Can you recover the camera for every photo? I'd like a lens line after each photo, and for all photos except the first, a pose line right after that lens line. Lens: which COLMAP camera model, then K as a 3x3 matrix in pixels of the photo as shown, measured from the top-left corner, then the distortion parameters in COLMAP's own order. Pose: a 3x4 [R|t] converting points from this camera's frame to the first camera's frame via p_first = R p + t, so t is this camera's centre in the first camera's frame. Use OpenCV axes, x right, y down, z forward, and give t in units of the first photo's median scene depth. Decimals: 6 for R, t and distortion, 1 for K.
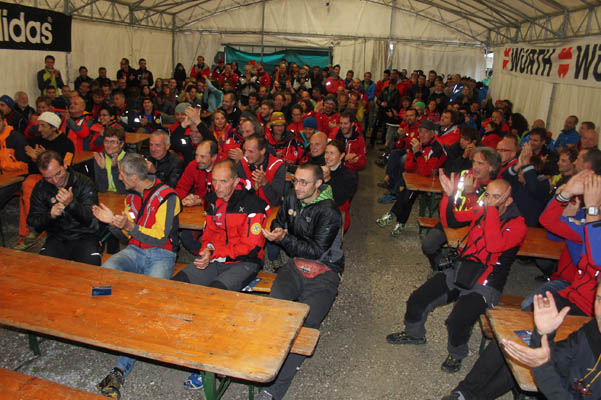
lens RADIAL K [[501.5, 0, 300.5], [0, 501.5, 200.0], [0, 0, 1]] dist [-0.152941, 0.131814]
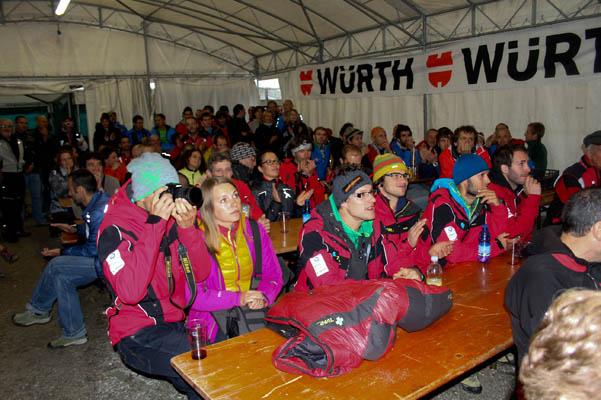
lens RADIAL K [[501.5, 0, 300.5], [0, 501.5, 200.0], [0, 0, 1]] dist [-0.152941, 0.131814]
pose [[0.760026, -0.194058, 0.620243, -0.156764], [0.261620, 0.964991, -0.018659, -0.060961], [-0.594908, 0.176449, 0.784188, 0.286710]]
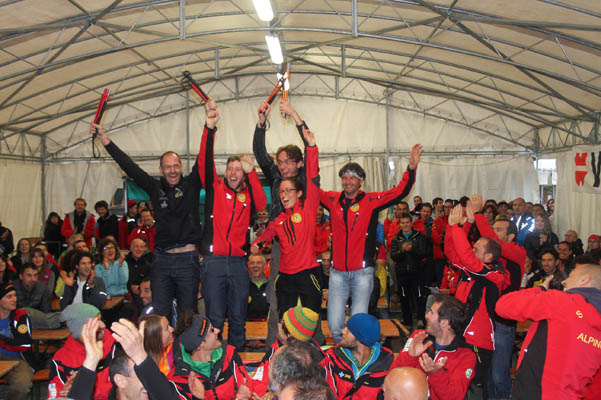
lens RADIAL K [[711.8, 0, 300.5], [0, 711.8, 200.0], [0, 0, 1]] dist [-0.049396, -0.003782]
pose [[0.991614, -0.065419, 0.111454, -0.041206], [0.091851, 0.963435, -0.251707, -0.043549], [-0.090912, 0.259833, 0.961365, 0.128003]]
